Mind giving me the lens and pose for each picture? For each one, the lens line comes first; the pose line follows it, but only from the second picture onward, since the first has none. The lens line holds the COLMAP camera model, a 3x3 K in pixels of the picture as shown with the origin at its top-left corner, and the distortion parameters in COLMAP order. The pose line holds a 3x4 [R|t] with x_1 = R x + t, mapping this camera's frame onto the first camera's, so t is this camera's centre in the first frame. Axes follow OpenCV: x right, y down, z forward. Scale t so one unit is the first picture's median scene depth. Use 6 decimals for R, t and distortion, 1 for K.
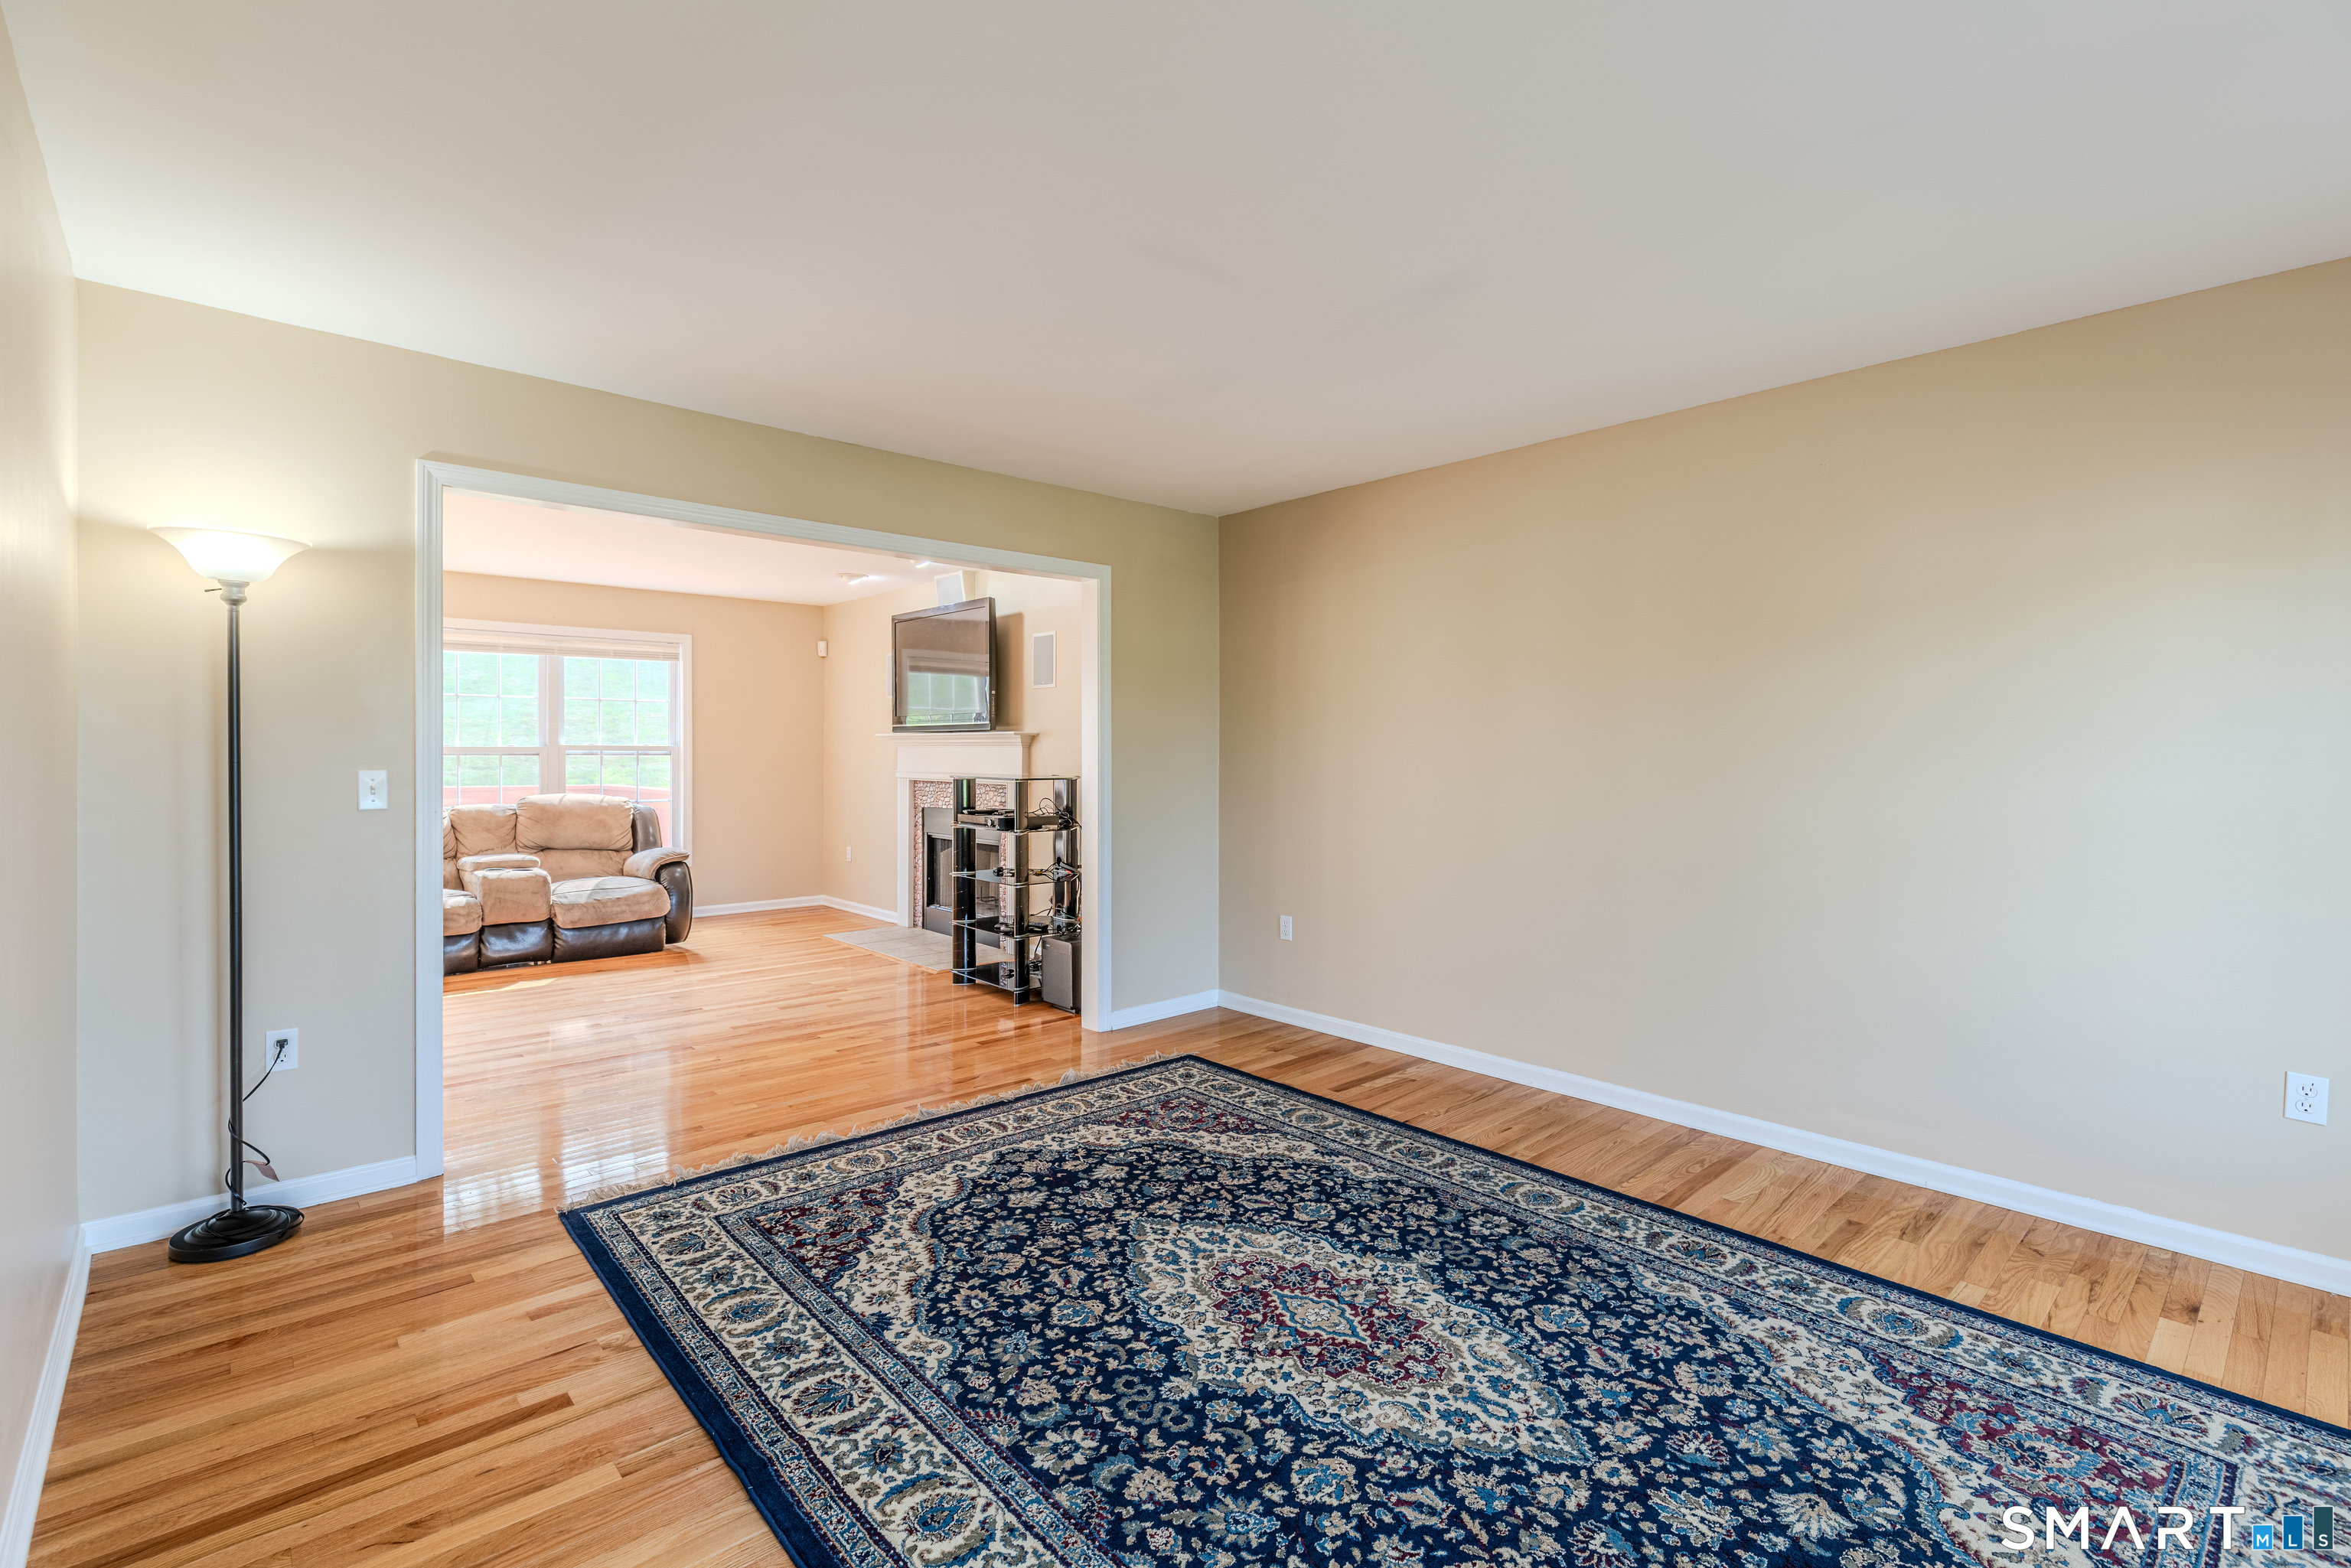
lens RADIAL K [[1067.6, 0, 1175.7], [0, 1067.6, 756.2], [0, 0, 1]] dist [0.003152, 0.000208]
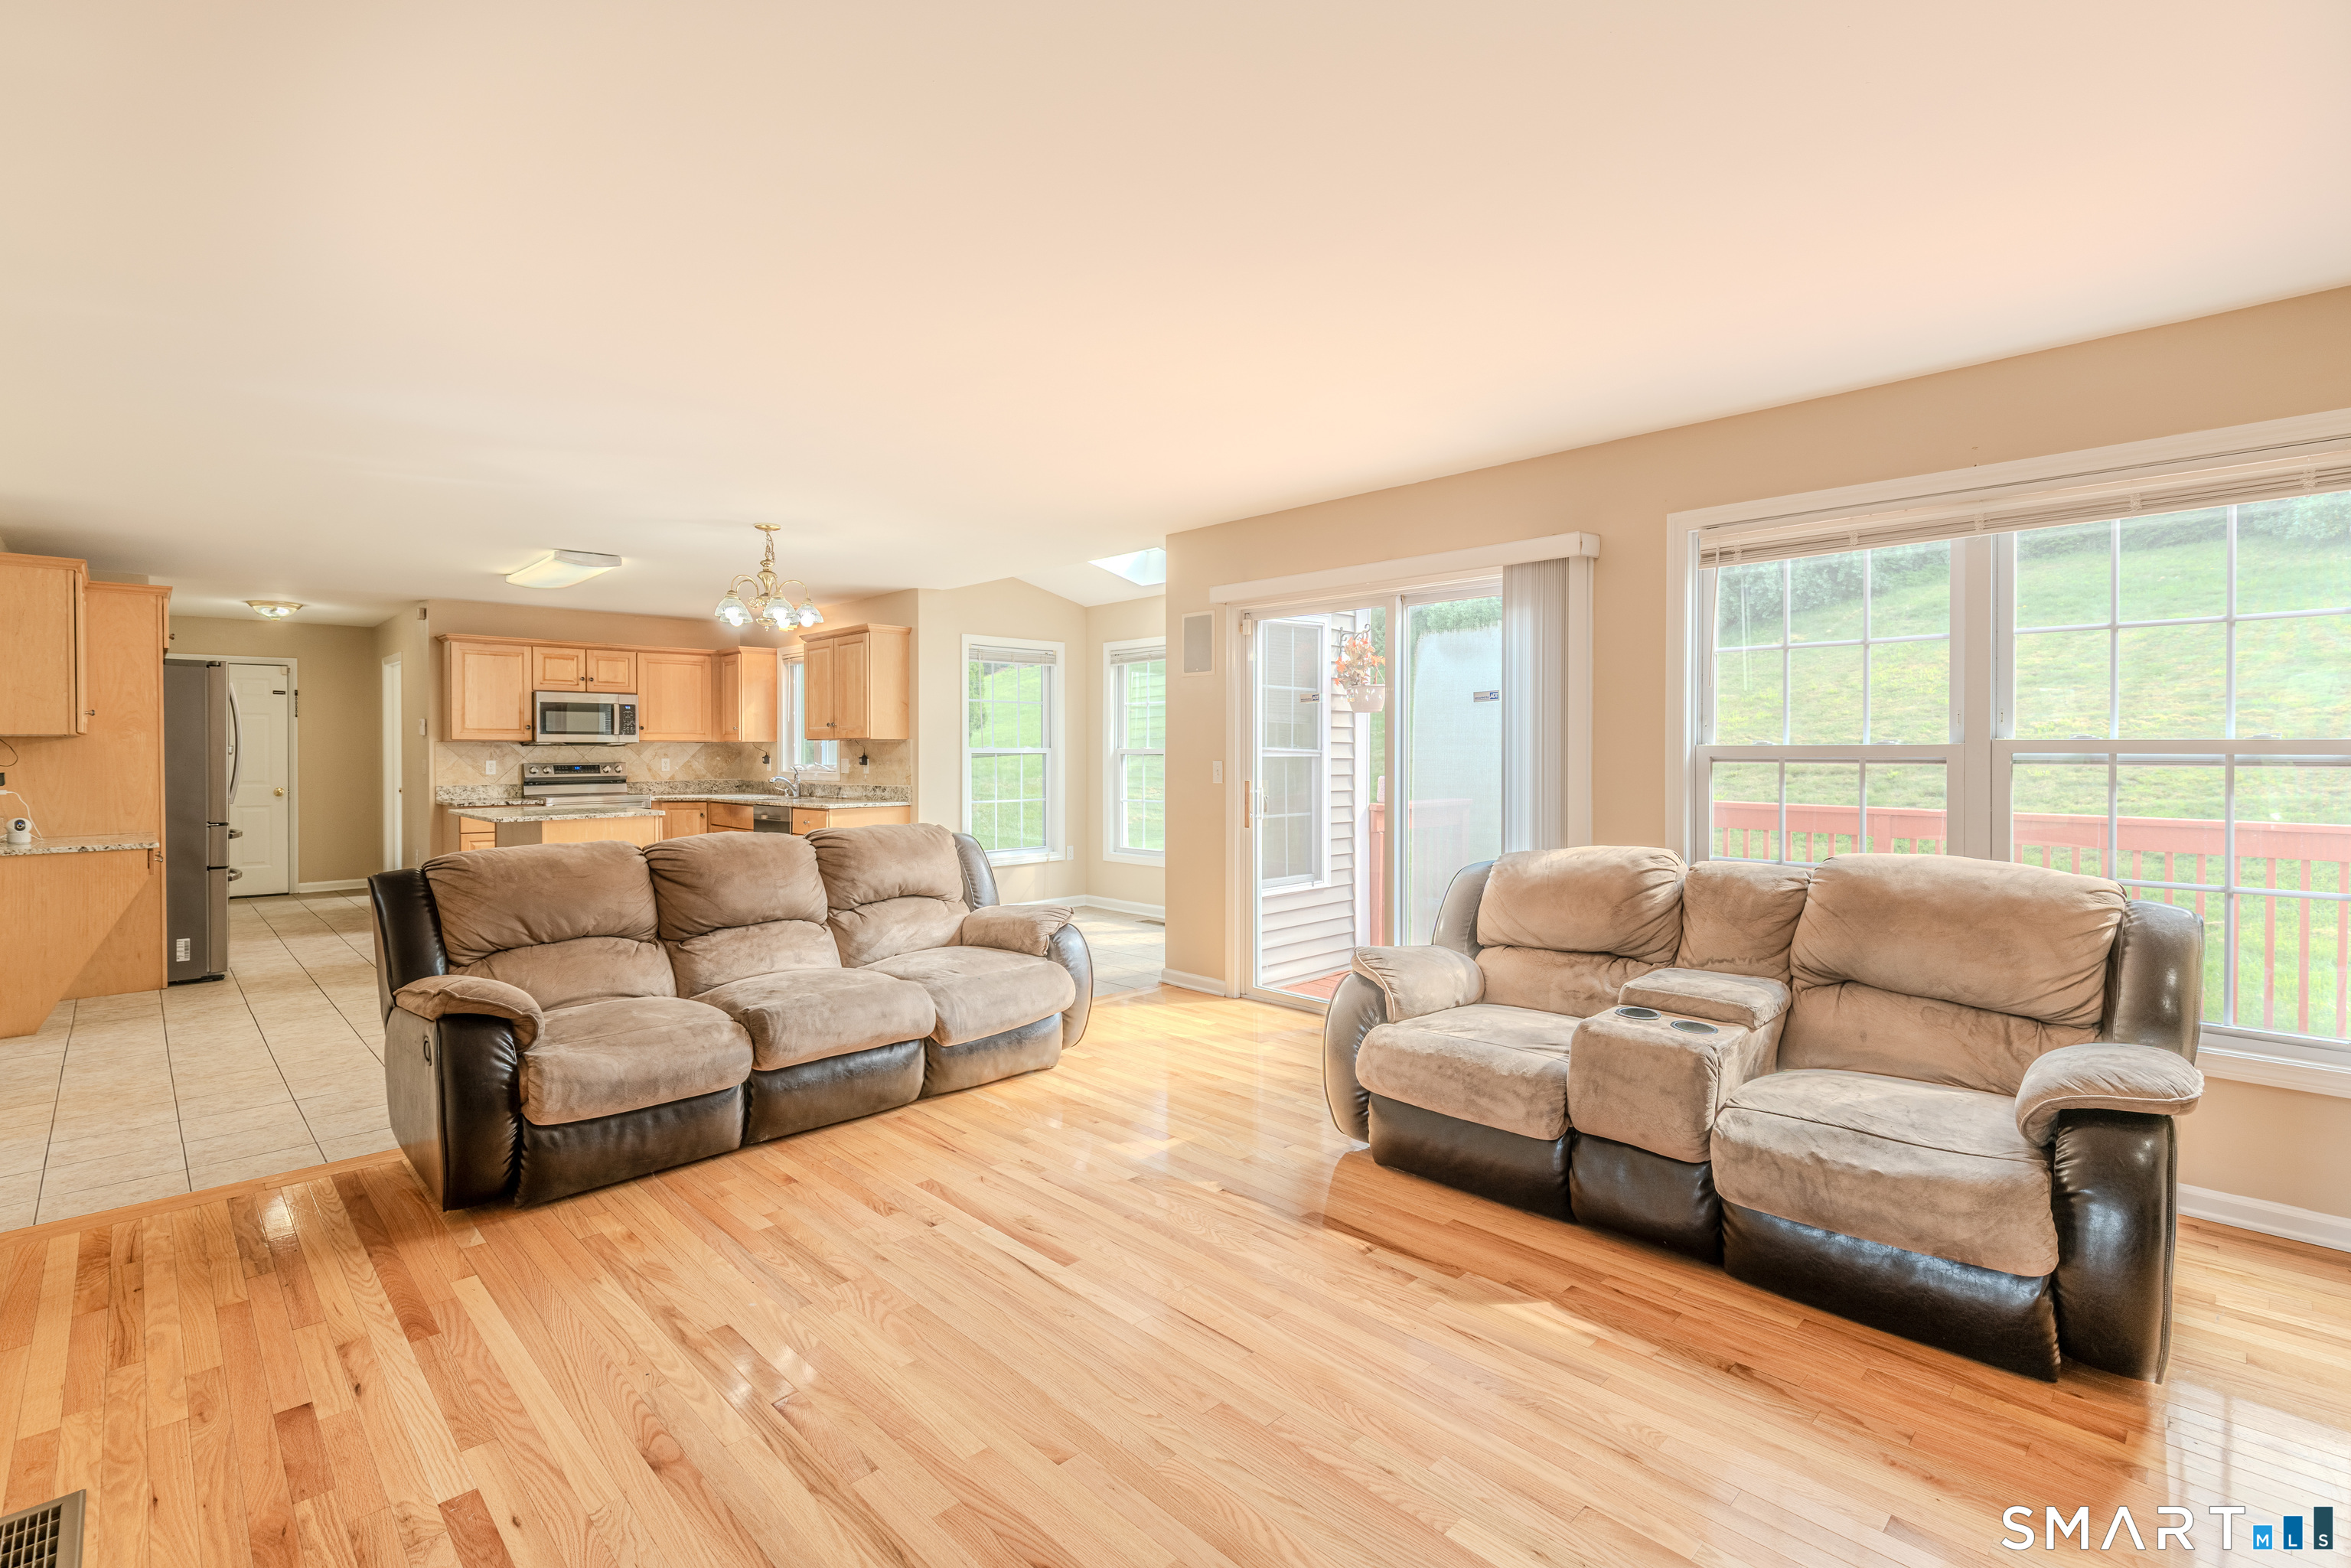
lens RADIAL K [[1067.6, 0, 1175.7], [0, 1067.6, 756.2], [0, 0, 1]] dist [0.003152, 0.000208]
pose [[0.045431, 0.000470, -0.998967, -0.174700], [-0.006799, 0.999977, 0.000161, -0.001947], [0.998944, 0.006785, 0.045433, 0.721858]]
